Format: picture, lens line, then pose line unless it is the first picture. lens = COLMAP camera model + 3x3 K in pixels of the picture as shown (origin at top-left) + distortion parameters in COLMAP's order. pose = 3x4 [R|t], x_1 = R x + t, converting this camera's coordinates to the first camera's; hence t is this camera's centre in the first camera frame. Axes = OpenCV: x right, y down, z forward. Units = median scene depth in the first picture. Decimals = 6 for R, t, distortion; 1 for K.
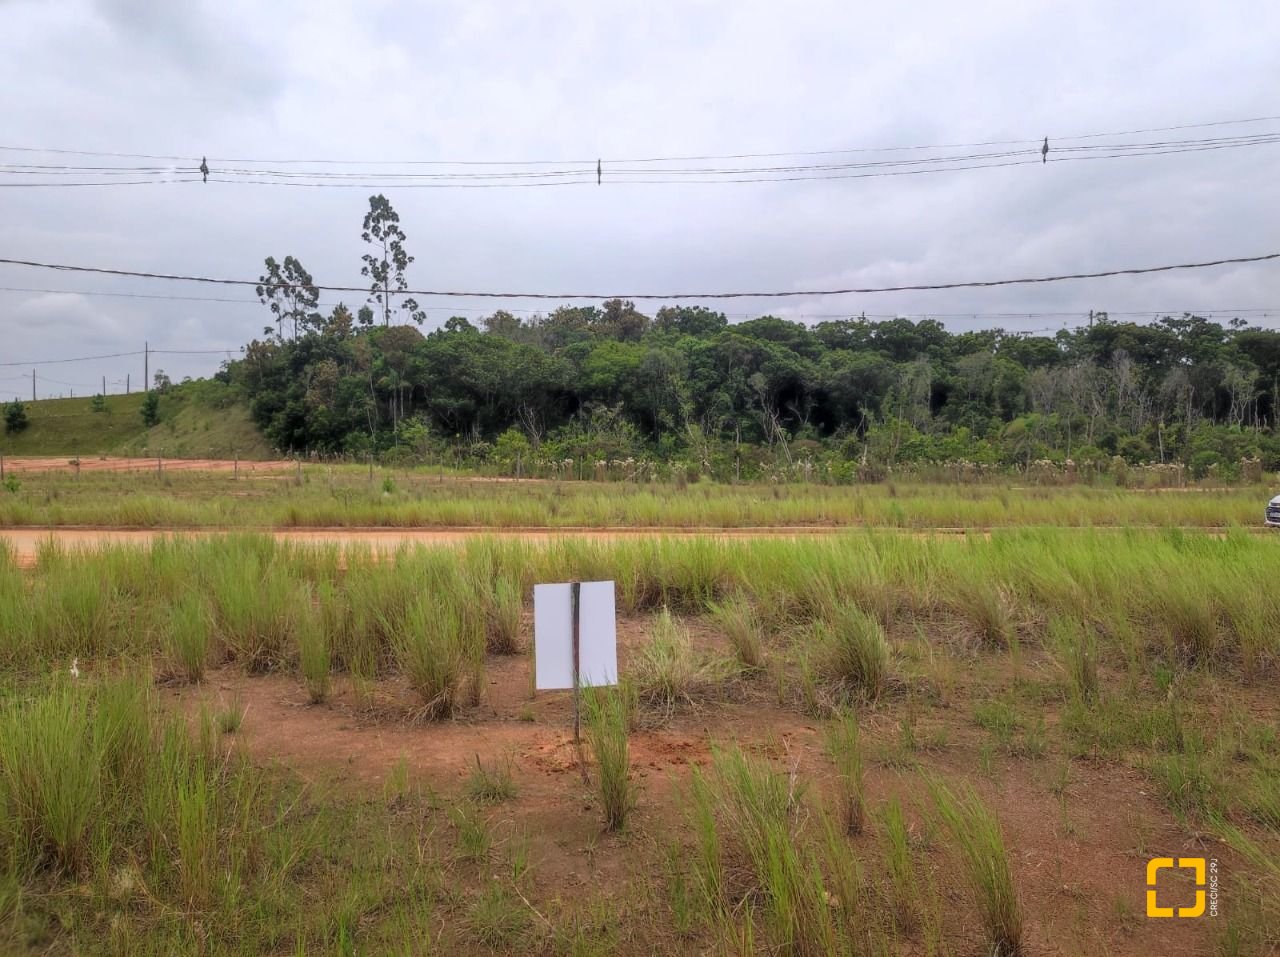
lens RADIAL K [[939.6, 0, 633.5], [0, 939.6, 476.7], [0, 0, 1]] dist [0.031673, -0.023075]
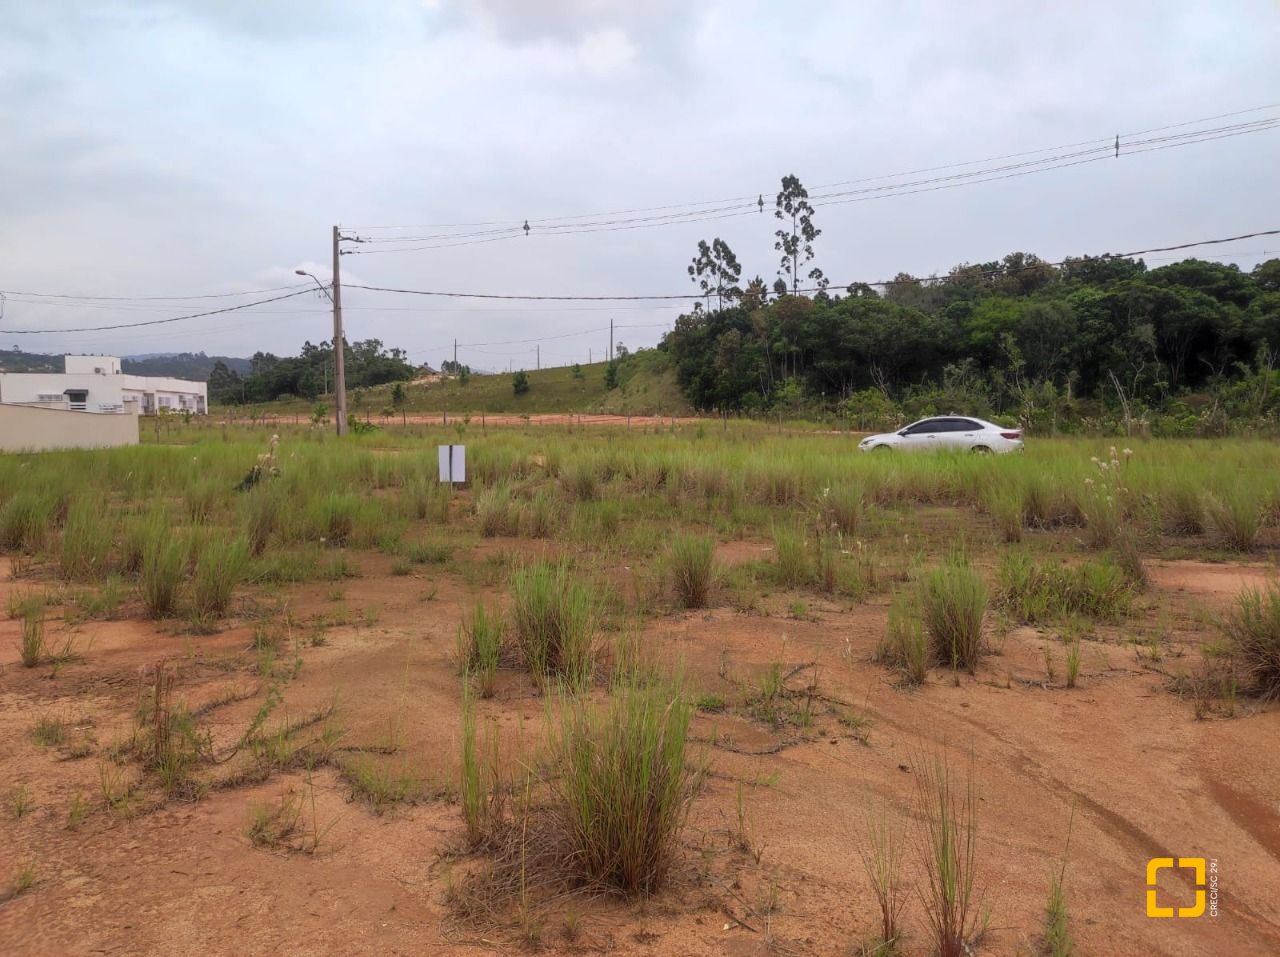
lens RADIAL K [[939.6, 0, 639.0], [0, 939.6, 473.1], [0, 0, 1]] dist [0.031673, -0.023075]
pose [[0.886944, 0.027770, -0.461042, 0.089134], [-0.009564, 0.999081, 0.041778, 0.003637], [0.461779, -0.032645, 0.886394, -0.064029]]
